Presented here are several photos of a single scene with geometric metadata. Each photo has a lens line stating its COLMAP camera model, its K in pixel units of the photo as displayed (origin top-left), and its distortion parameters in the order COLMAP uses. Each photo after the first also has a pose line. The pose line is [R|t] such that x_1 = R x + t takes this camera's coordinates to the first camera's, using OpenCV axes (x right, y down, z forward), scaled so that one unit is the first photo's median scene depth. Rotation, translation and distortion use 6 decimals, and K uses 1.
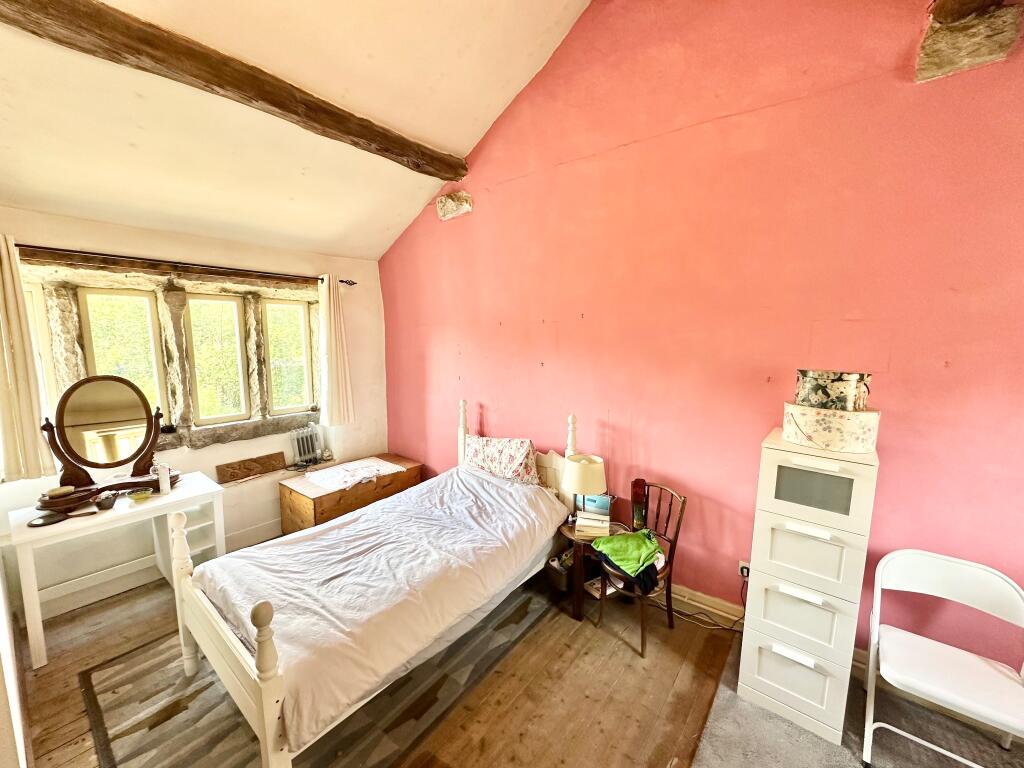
lens RADIAL K [[406.8, 0, 513.7], [0, 406.8, 382.6], [0, 0, 1]] dist [-0.005543, 0.001233]
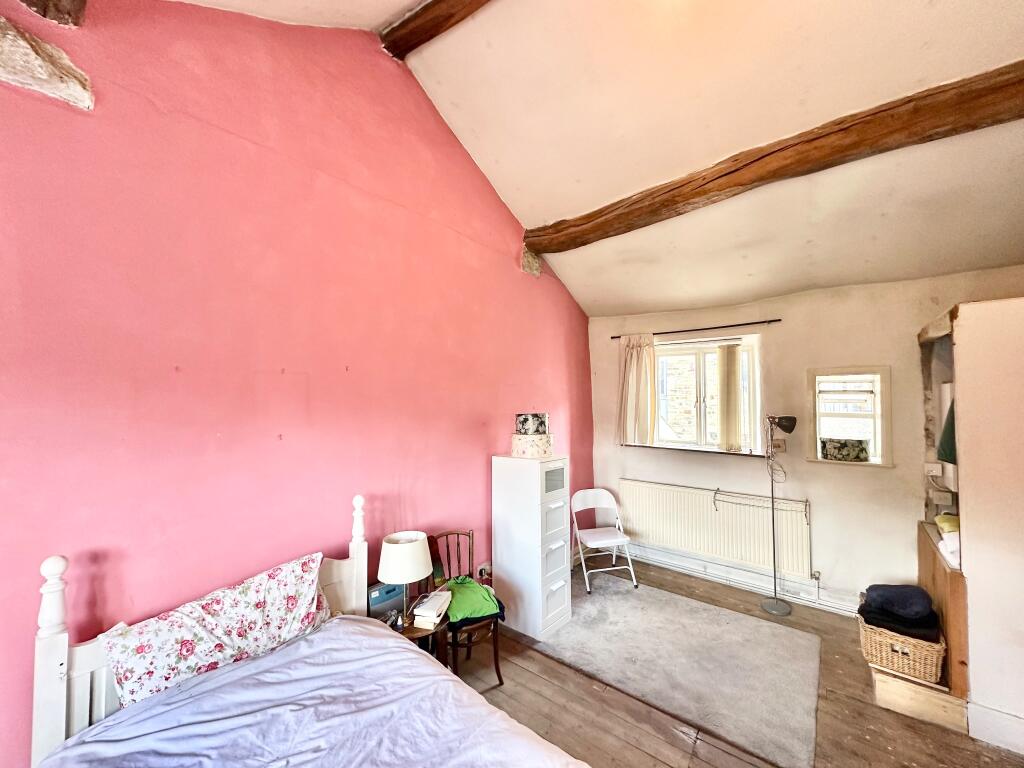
lens RADIAL K [[406.8, 0, 513.4], [0, 406.8, 383.8], [0, 0, 1]] dist [-0.005543, 0.001233]
pose [[0.003382, 0.034260, 0.999407, -0.811389], [0.120608, 0.992103, -0.034418, -0.087736], [-0.992694, 0.120653, -0.000777, 0.880732]]
